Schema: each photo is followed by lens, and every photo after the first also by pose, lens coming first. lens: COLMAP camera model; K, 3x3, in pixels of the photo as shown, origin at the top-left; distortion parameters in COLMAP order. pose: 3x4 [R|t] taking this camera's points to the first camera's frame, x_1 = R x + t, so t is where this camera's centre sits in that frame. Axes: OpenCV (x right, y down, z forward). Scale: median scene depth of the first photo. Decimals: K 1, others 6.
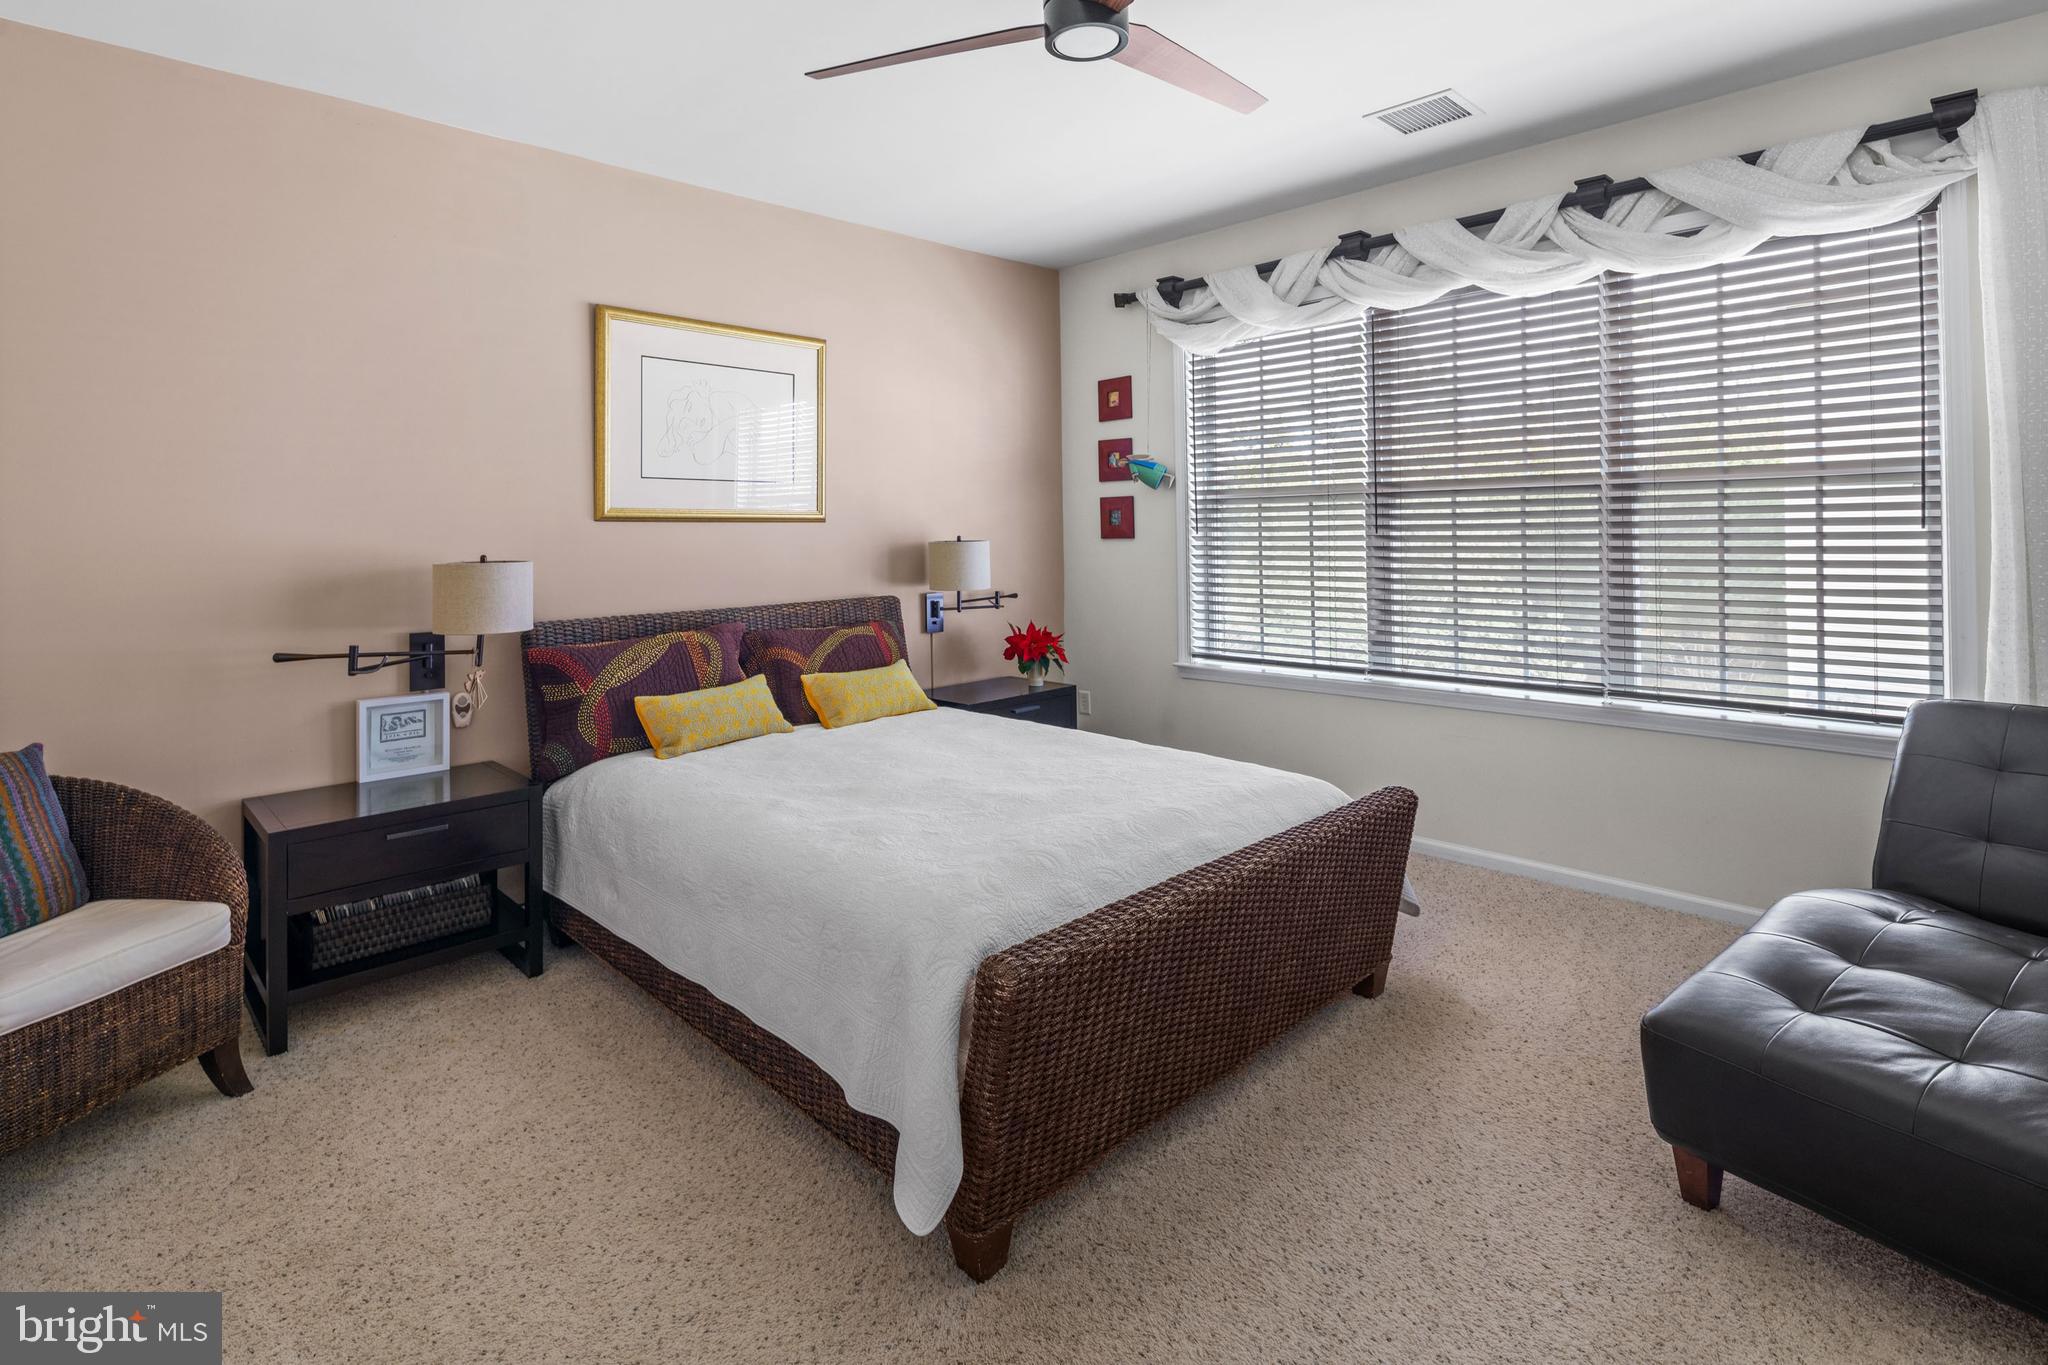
lens RADIAL K [[1011.0, 0, 1021.9], [0, 1011.0, 537.6], [0, 0, 1]] dist [0.000828, -0.000082]
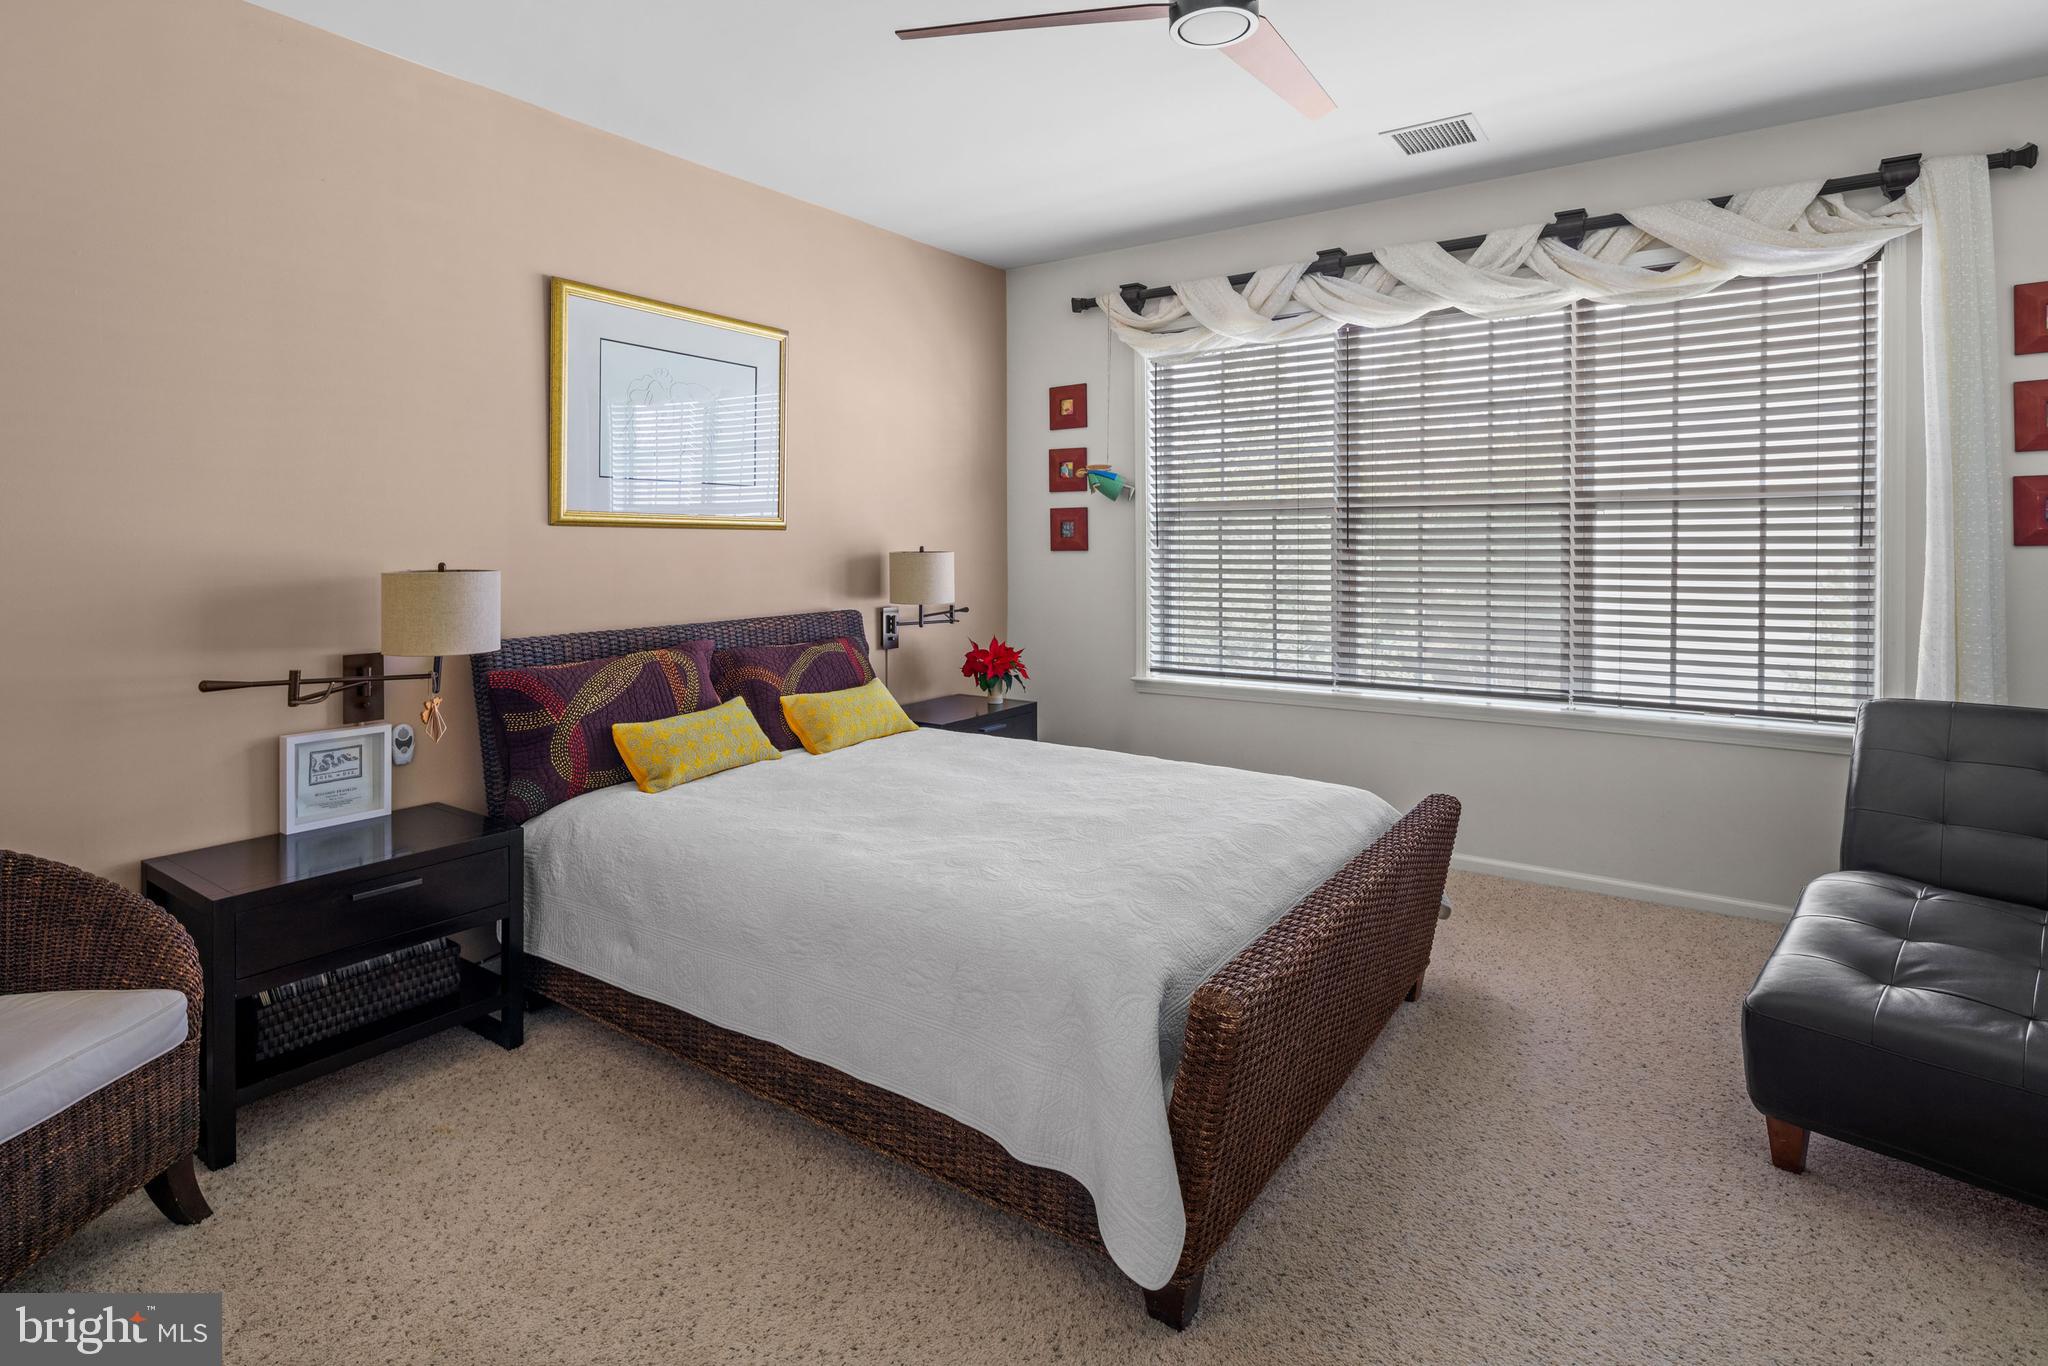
lens RADIAL K [[1032.6, 0, 1023.4], [0, 1032.6, 568.6], [0, 0, 1]] dist [0.001562, -0.001122]
pose [[0.982172, 0.004901, 0.187923, -0.207156], [-0.007975, 0.999846, 0.015605, 0.004549], [-0.187817, -0.016825, 0.982060, 0.048880]]
